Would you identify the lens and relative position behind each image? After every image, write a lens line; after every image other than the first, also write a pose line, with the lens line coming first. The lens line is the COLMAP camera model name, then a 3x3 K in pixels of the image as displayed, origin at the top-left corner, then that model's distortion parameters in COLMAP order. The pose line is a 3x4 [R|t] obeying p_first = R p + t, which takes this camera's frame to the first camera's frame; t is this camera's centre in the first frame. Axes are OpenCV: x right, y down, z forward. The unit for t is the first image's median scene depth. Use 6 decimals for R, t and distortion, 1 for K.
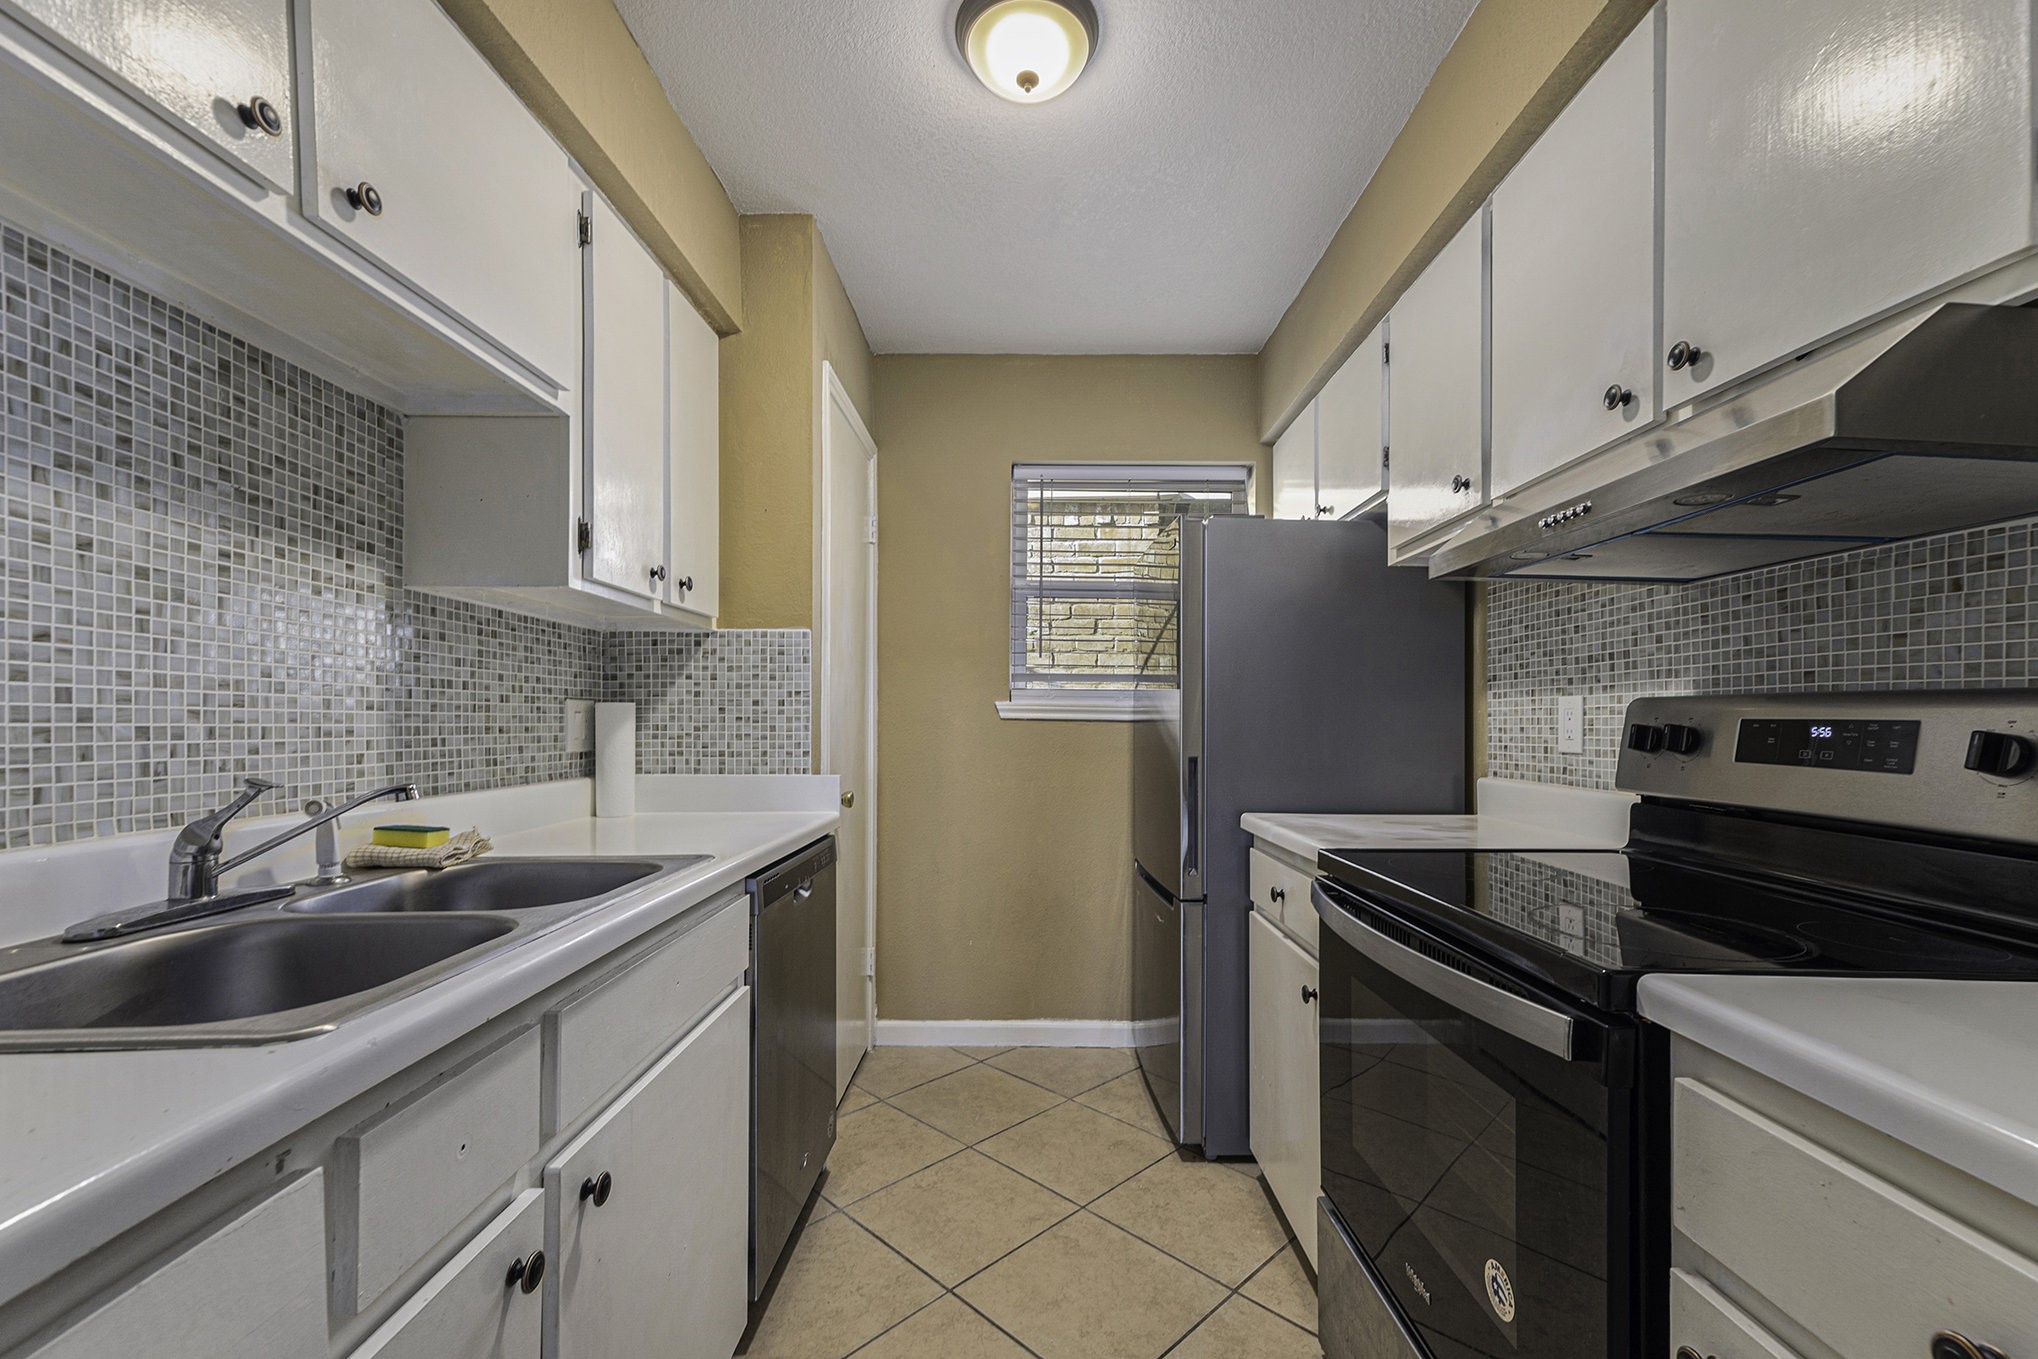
lens RADIAL K [[885.6, 0, 1027.7], [0, 885.6, 728.4], [0, 0, 1]] dist [0.001560, 0.000202]
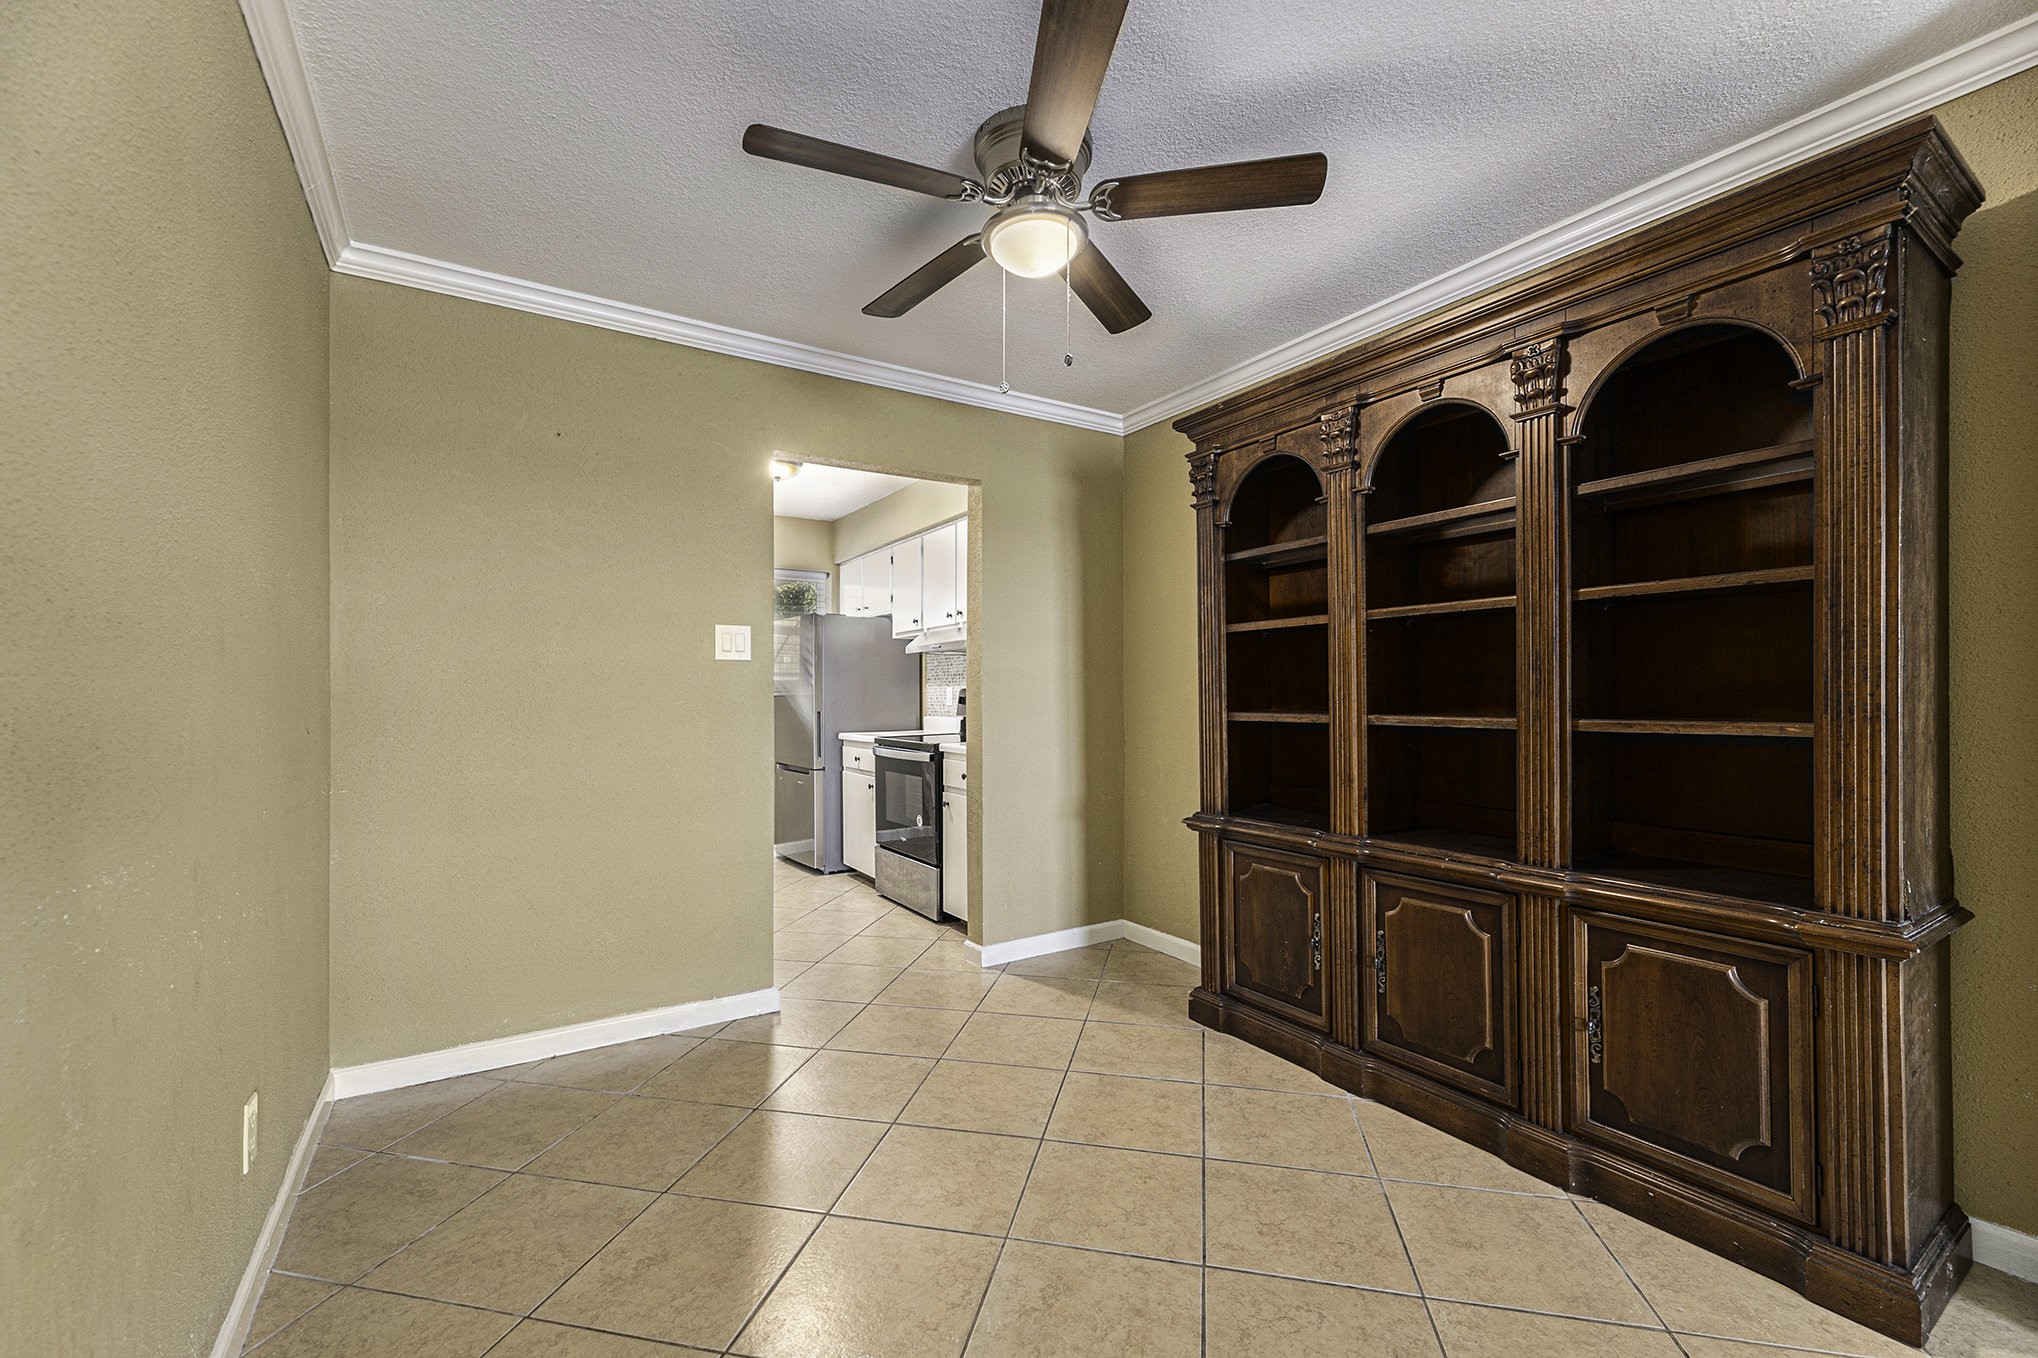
lens RADIAL K [[848.3, 0, 1044.5], [0, 848.3, 694.3], [0, 0, 1]] dist [-0.000879, -0.000077]
pose [[0.839540, -0.003029, 0.543289, -0.933718], [0.006165, 0.999973, -0.003952, -0.000619], [-0.543263, 0.006668, 0.839536, -2.171893]]
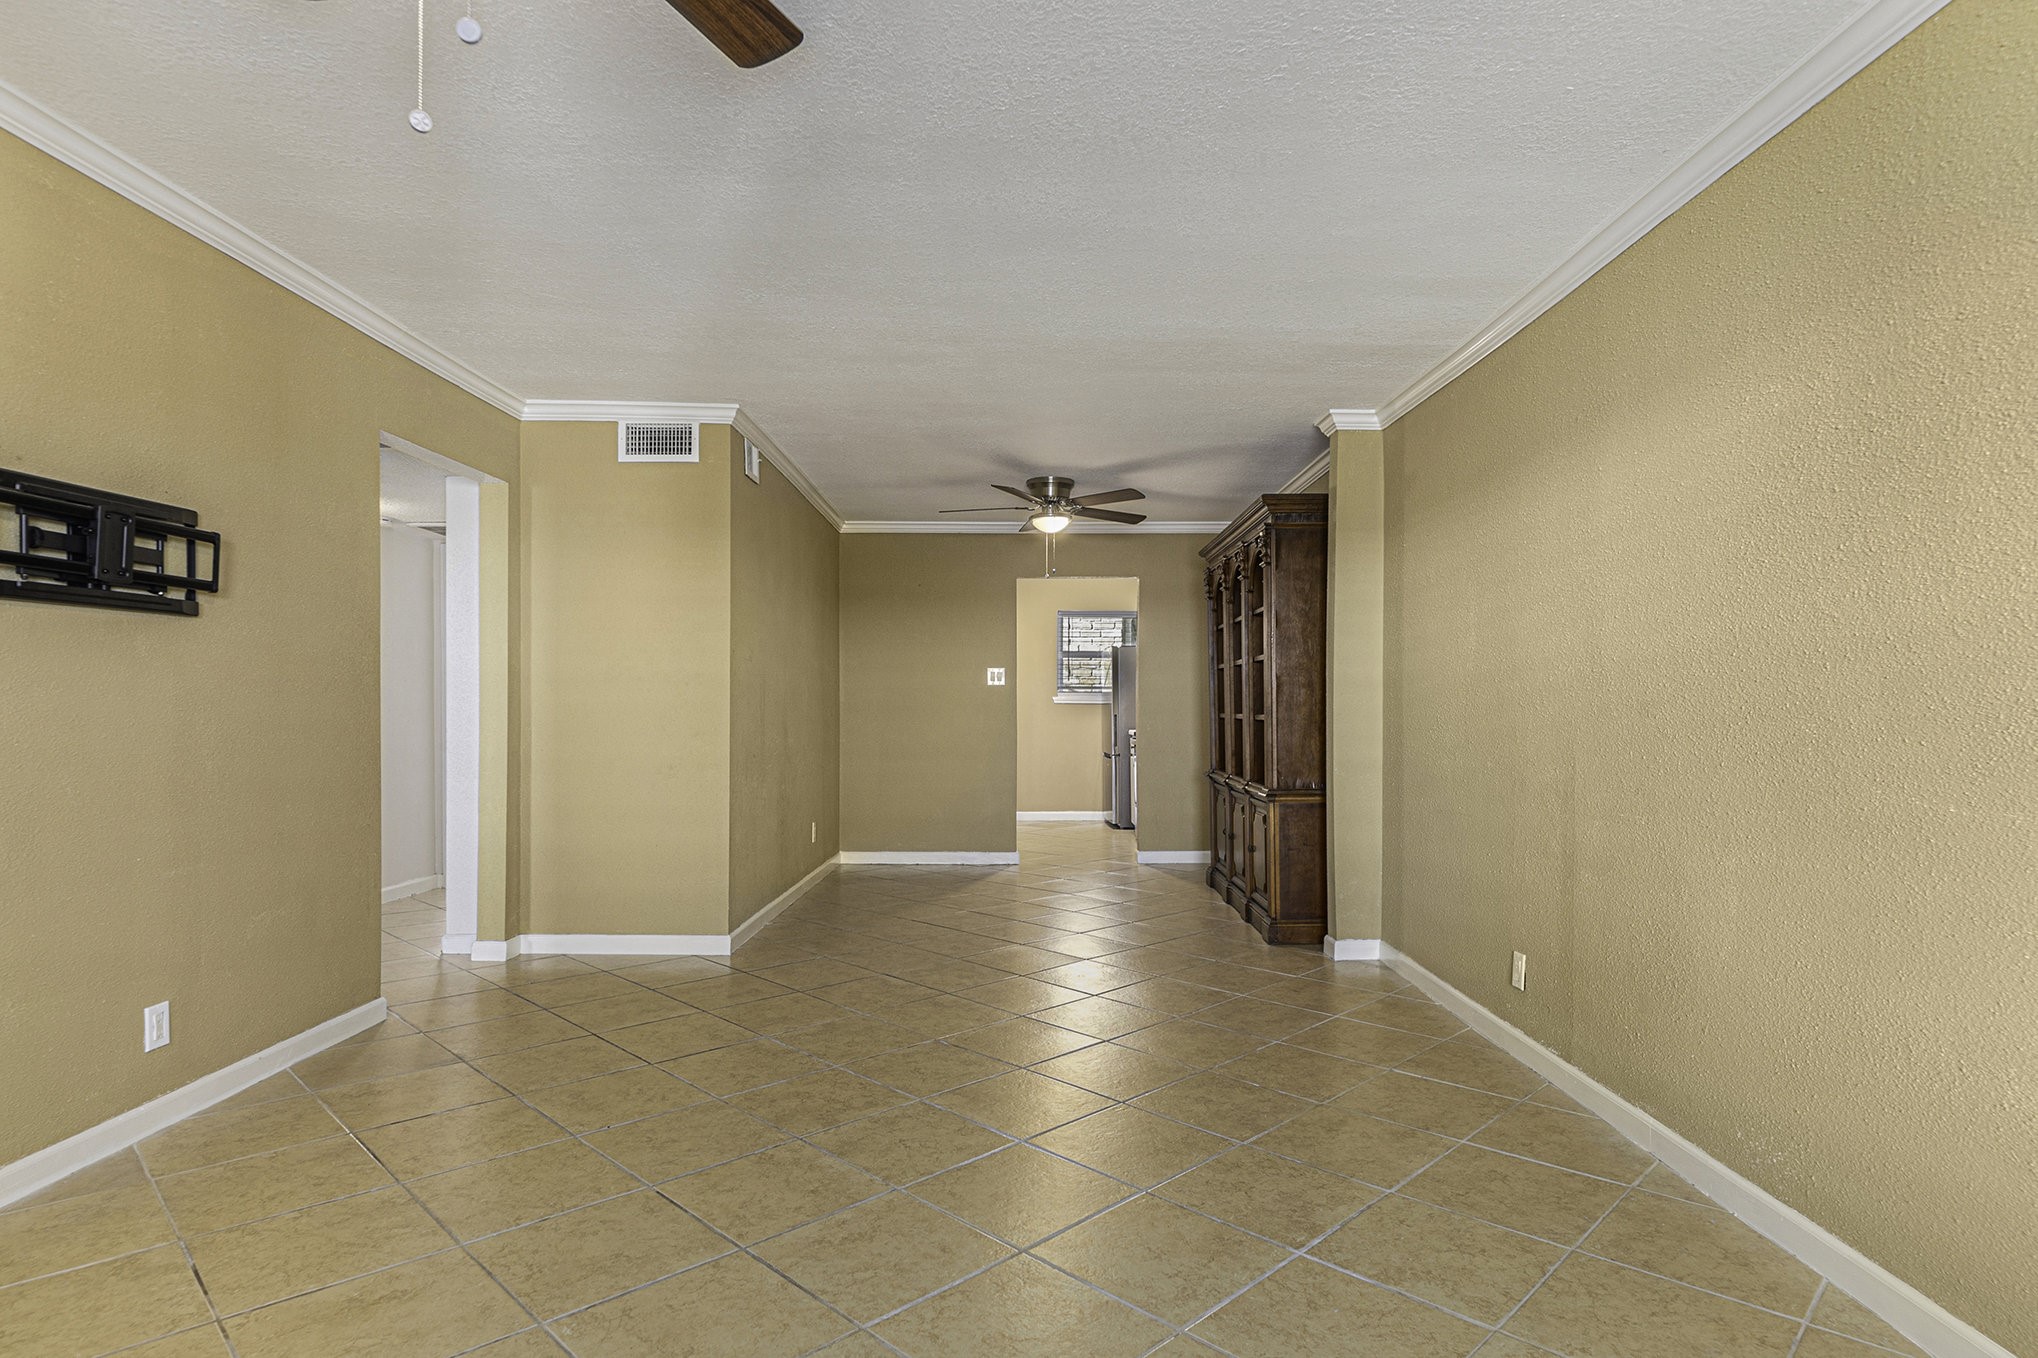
lens RADIAL K [[1084.8, 0, 1014.7], [0, 1084.8, 694.1], [0, 0, 1]] dist [0.000622, -0.000819]
pose [[0.999945, -0.001584, -0.010333, -0.282154], [0.001435, 0.999894, -0.014468, 0.024572], [0.010355, 0.014452, 0.999842, -5.452636]]
